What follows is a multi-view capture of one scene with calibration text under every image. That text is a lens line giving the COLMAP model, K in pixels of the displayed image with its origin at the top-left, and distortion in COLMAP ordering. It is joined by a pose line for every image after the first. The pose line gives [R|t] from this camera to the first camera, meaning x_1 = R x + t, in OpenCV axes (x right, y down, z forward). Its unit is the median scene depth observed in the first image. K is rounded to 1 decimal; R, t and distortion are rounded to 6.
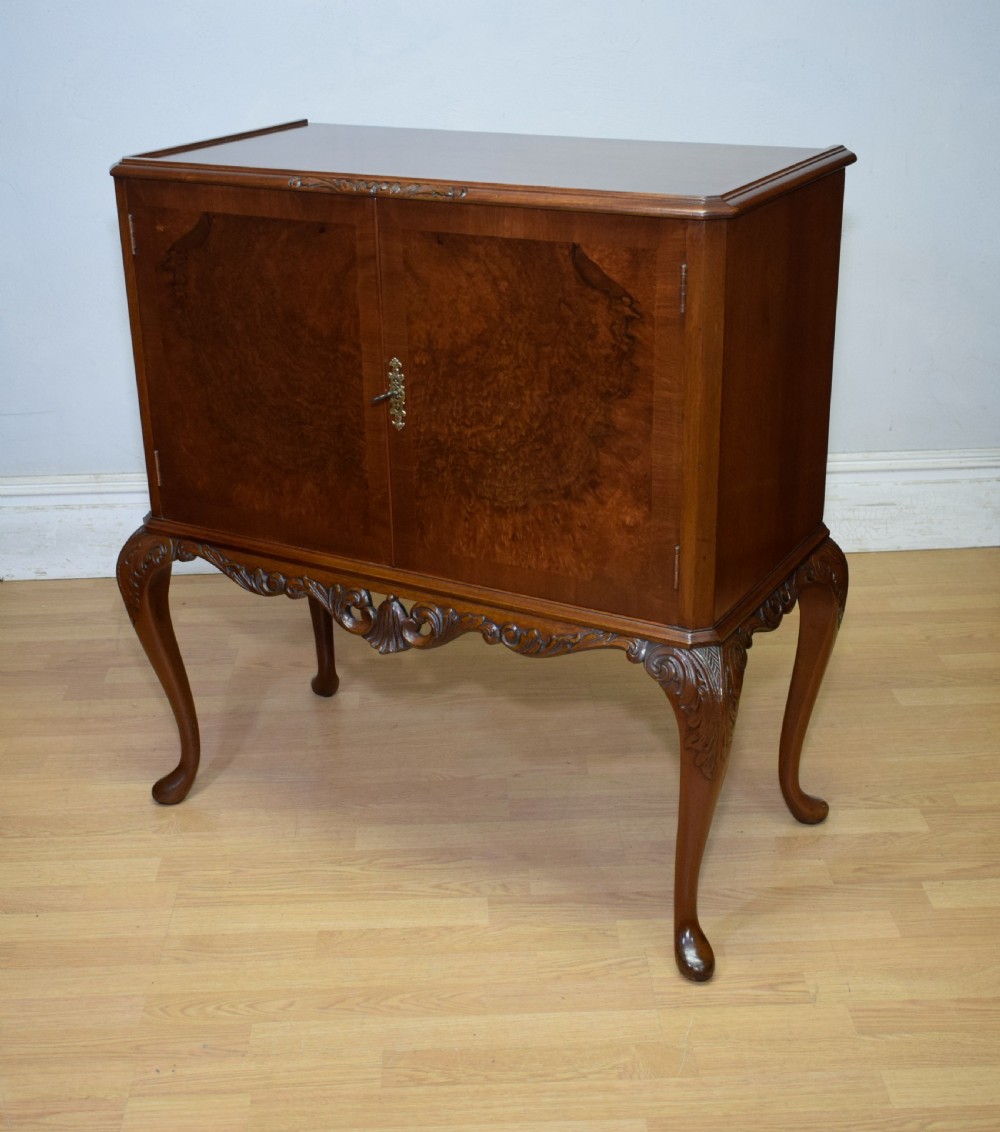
lens RADIAL K [[1567.5, 0, 461.7], [0, 1567.5, 585.8], [0, 0, 1]] dist [-0.025403, 0.000000]
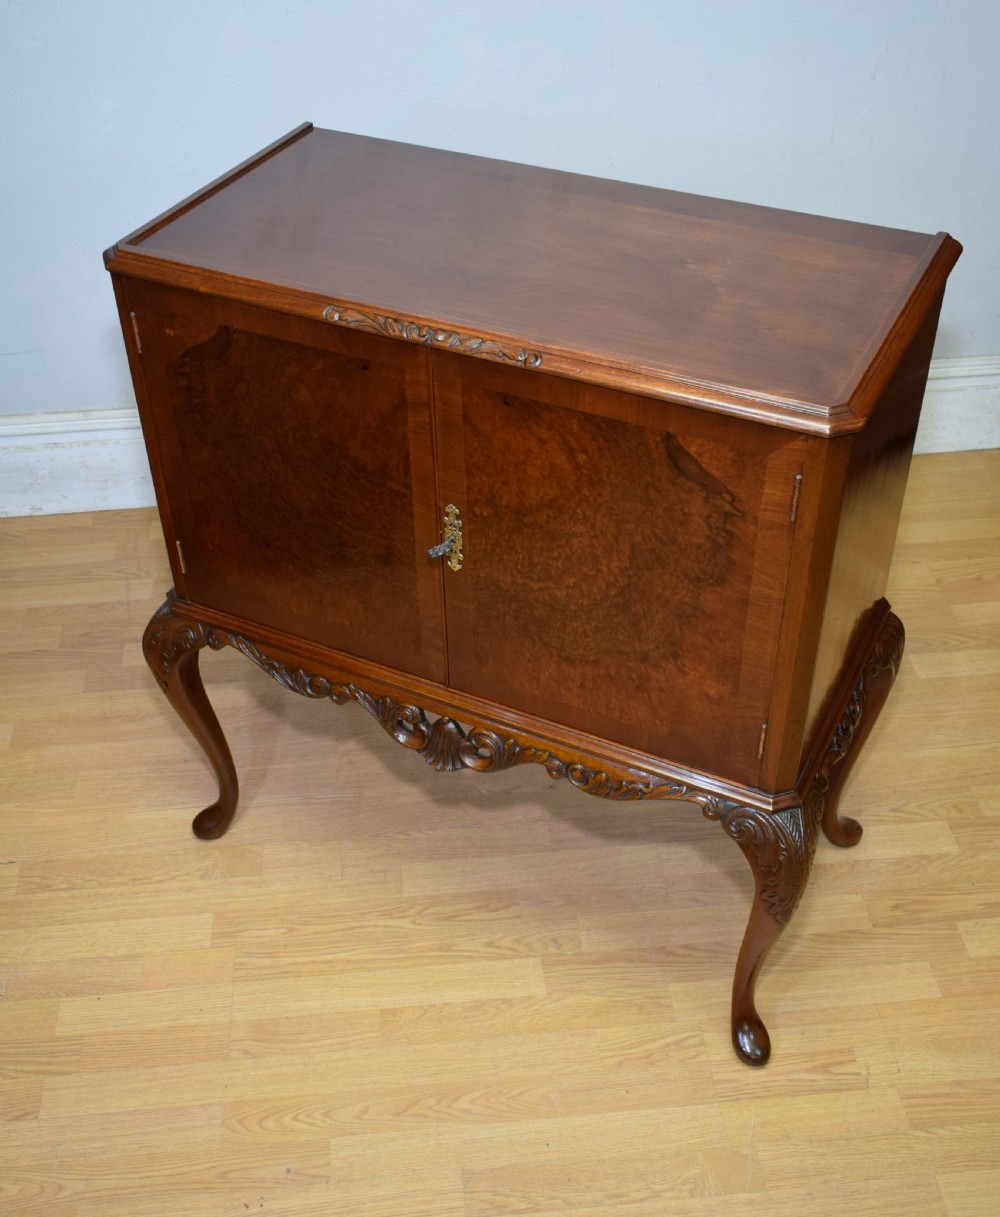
lens RADIAL K [[1428.4, 0, 480.7], [0, 1428.4, 639.0], [0, 0, 1]] dist [-0.021189, 0.000000]
pose [[0.997896, -0.039856, 0.051133, -0.064468], [0.023885, 0.959245, 0.281564, -0.274439], [-0.060272, -0.279750, 0.958179, 0.170458]]
